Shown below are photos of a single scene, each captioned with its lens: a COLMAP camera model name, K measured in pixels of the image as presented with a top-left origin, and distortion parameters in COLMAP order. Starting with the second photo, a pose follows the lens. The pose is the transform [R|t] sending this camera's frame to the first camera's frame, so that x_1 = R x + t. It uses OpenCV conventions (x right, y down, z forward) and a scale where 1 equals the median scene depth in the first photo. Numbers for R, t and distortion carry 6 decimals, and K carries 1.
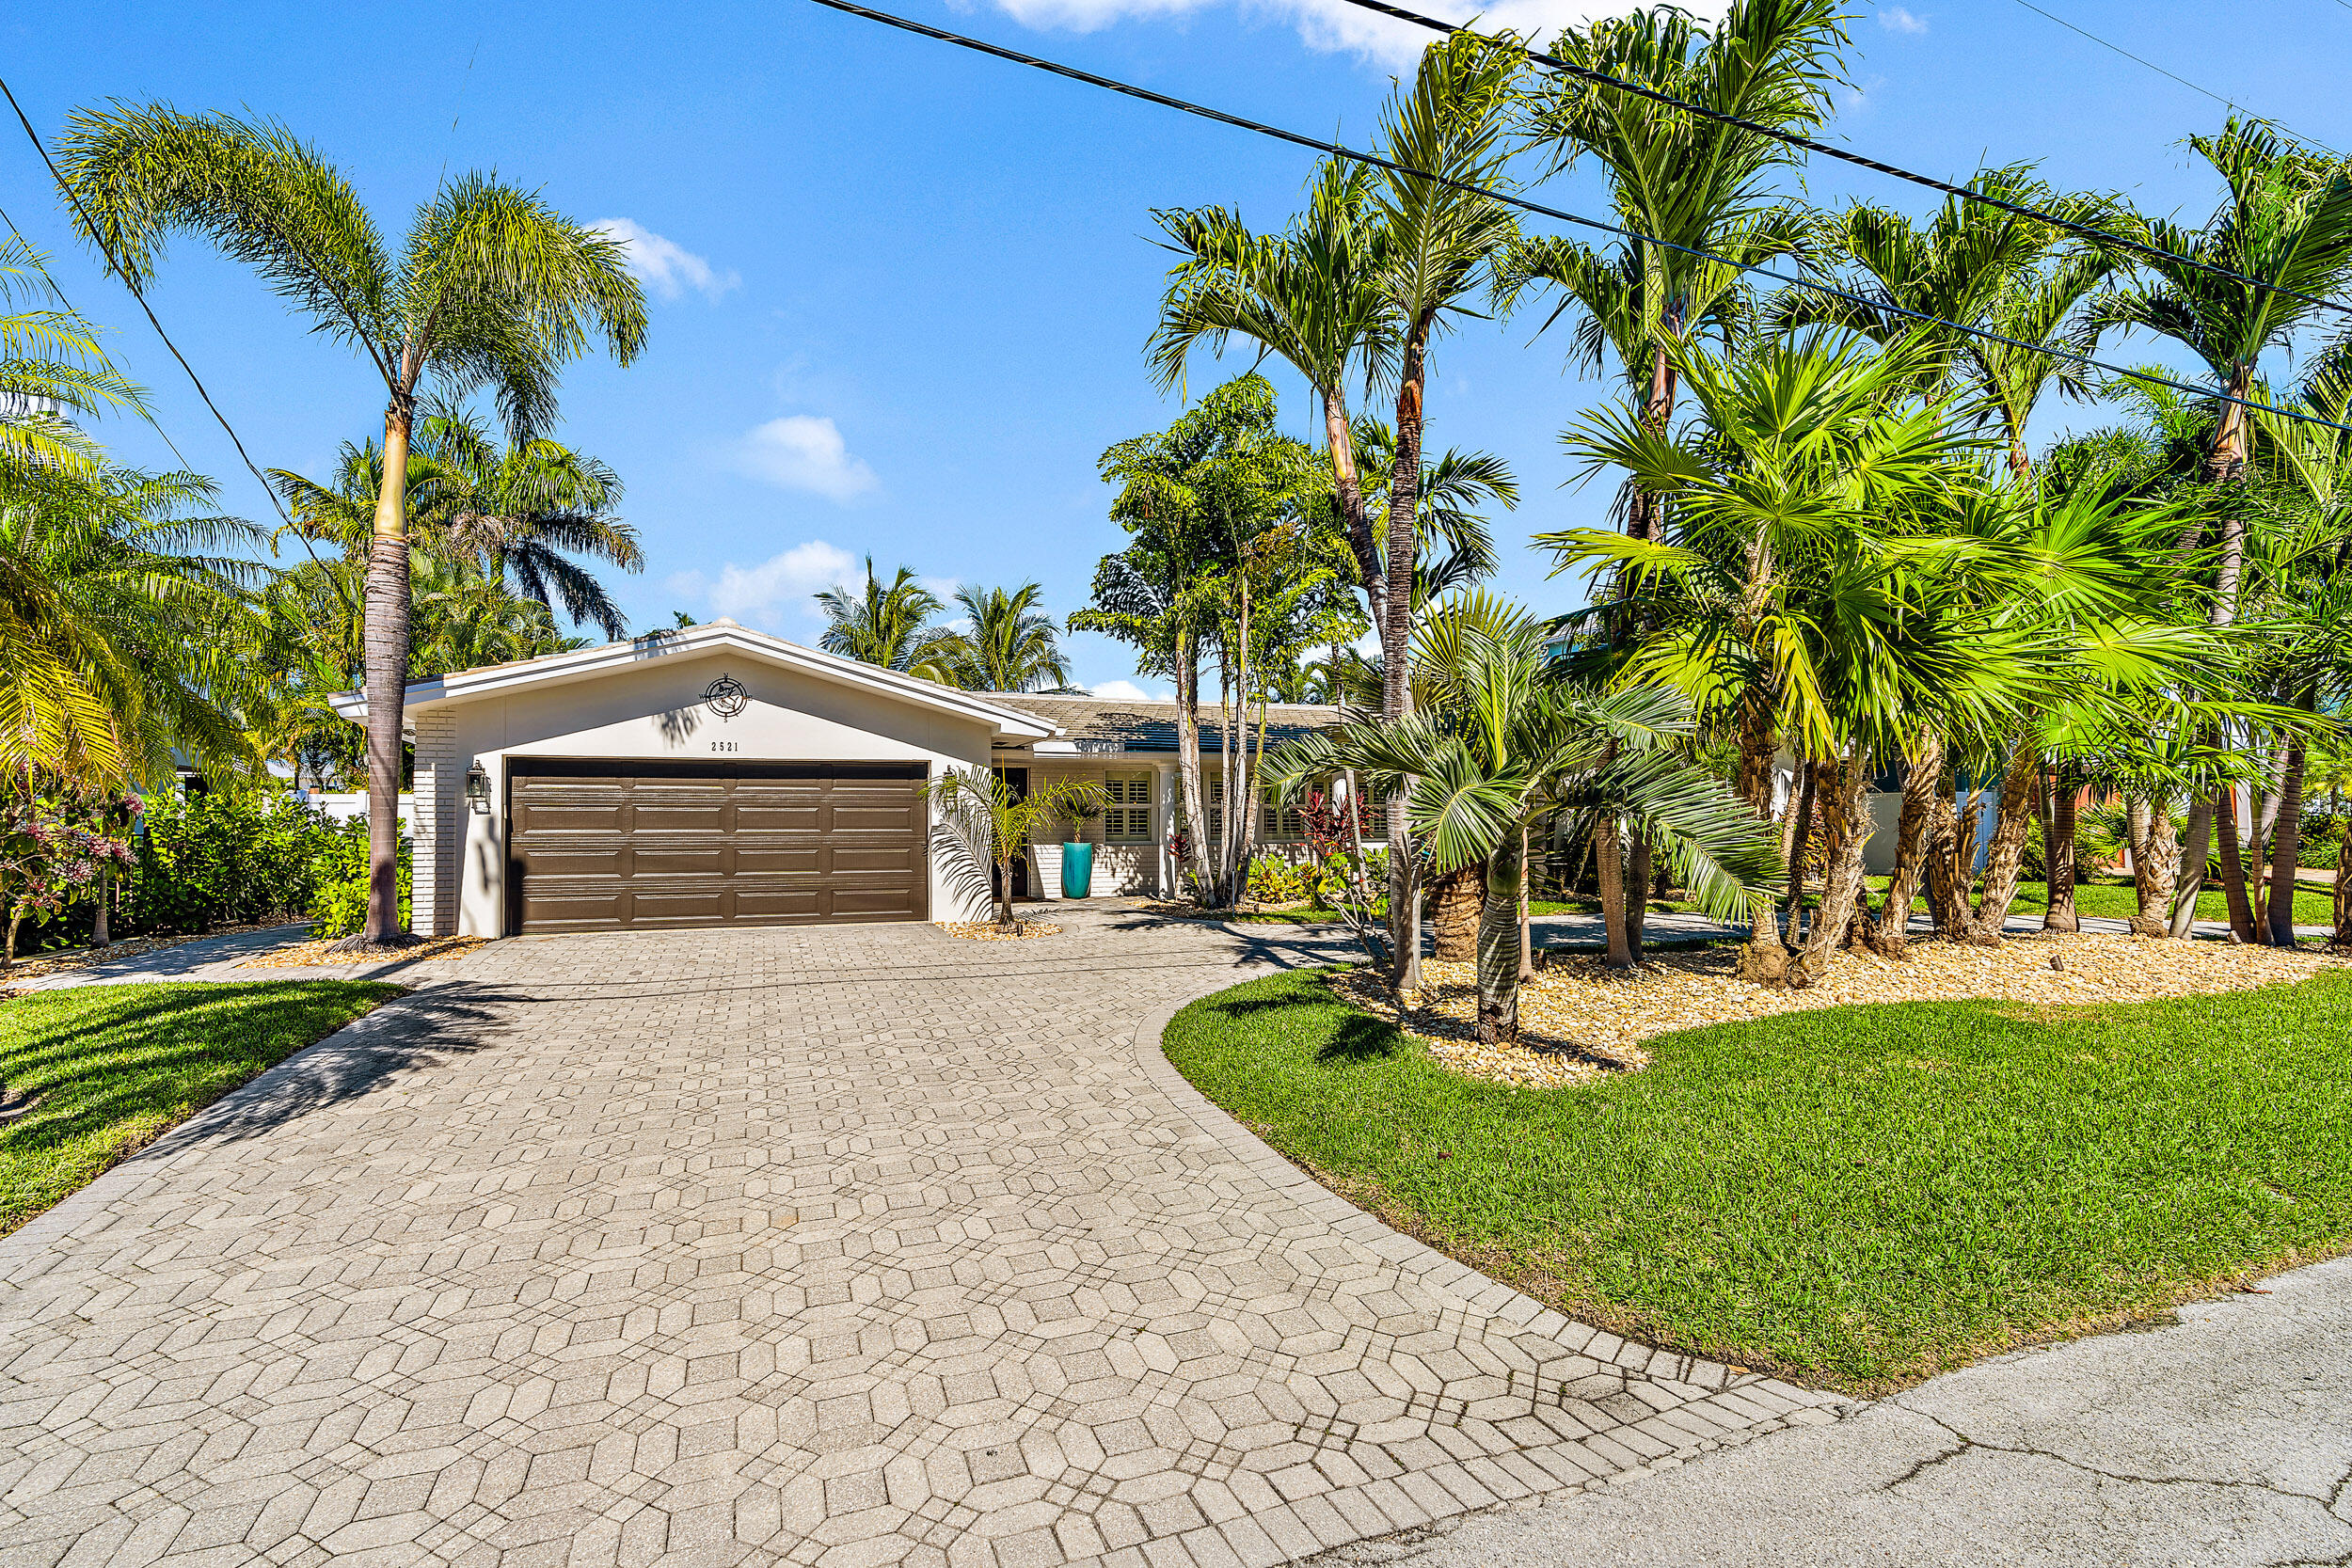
lens RADIAL K [[1091.9, 0, 1164.6], [0, 1091.9, 791.2], [0, 0, 1]] dist [-0.002260, 0.000573]
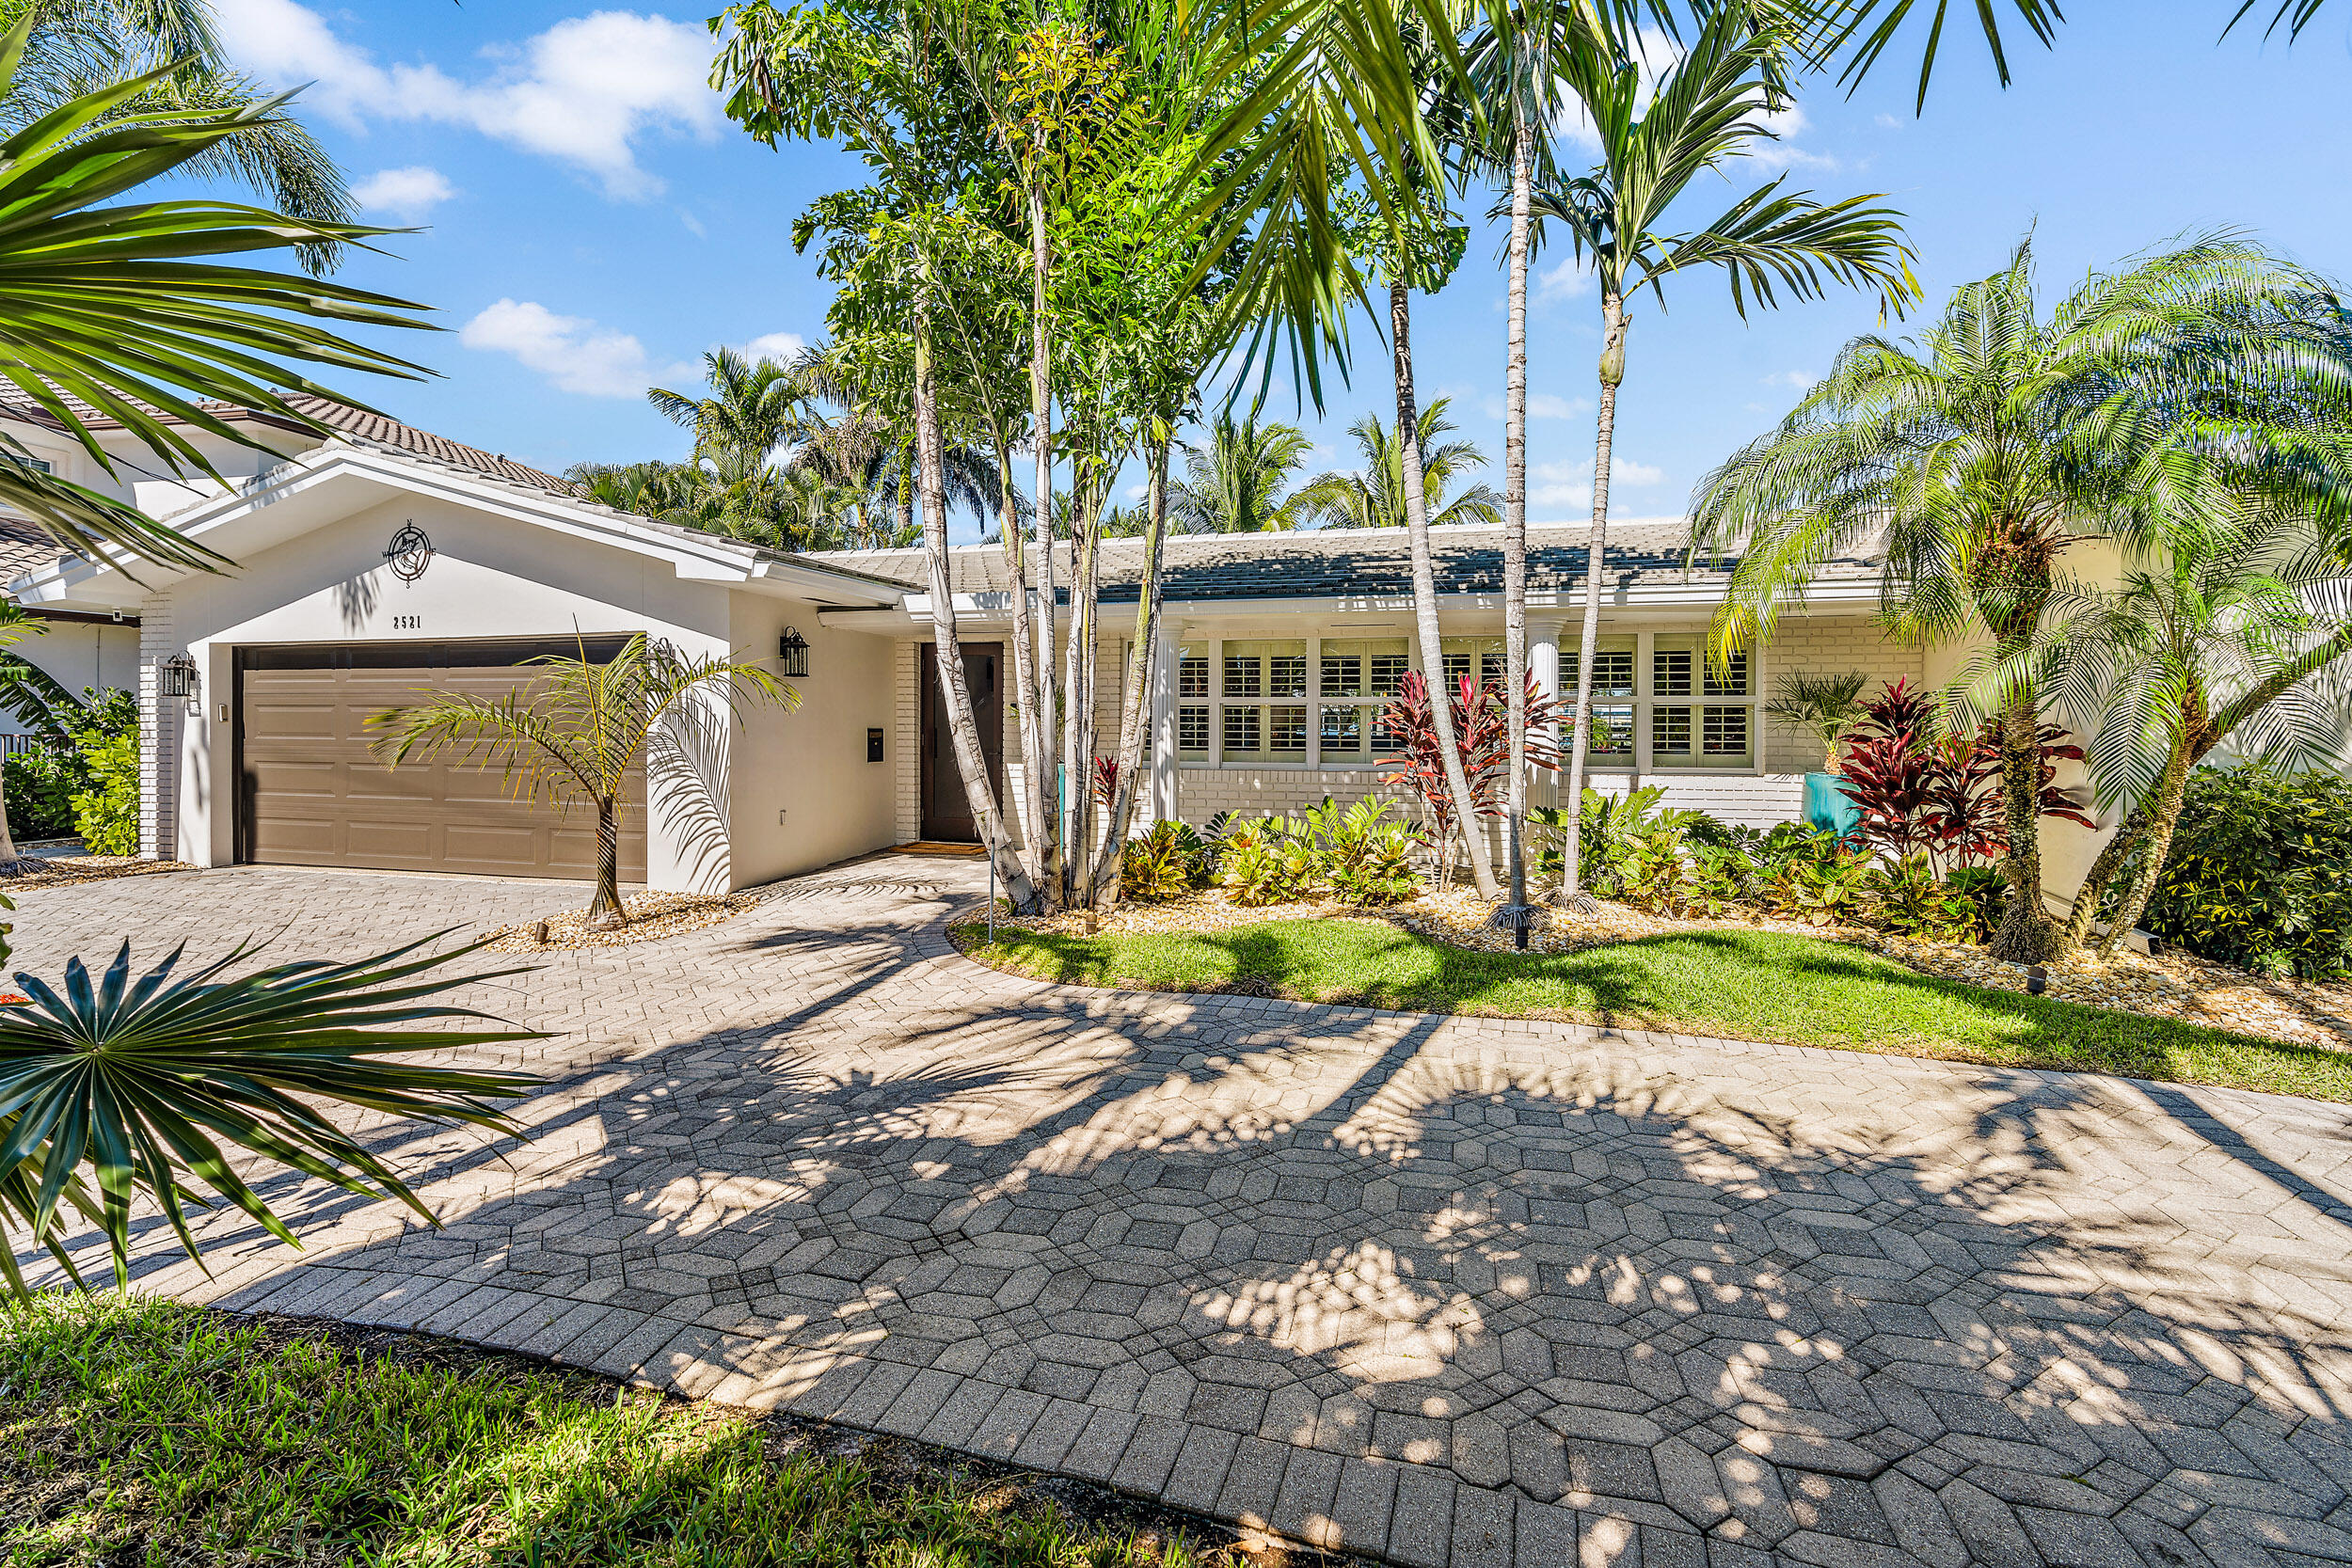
lens RADIAL K [[1089.8, 0, 1178.5], [0, 1089.8, 749.7], [0, 0, 1]] dist [-0.002132, 0.000001]
pose [[0.818337, 0.023236, -0.574269, 1.296050], [0.013563, 0.998123, 0.059712, 0.020347], [0.574579, -0.056653, 0.816486, 2.148265]]
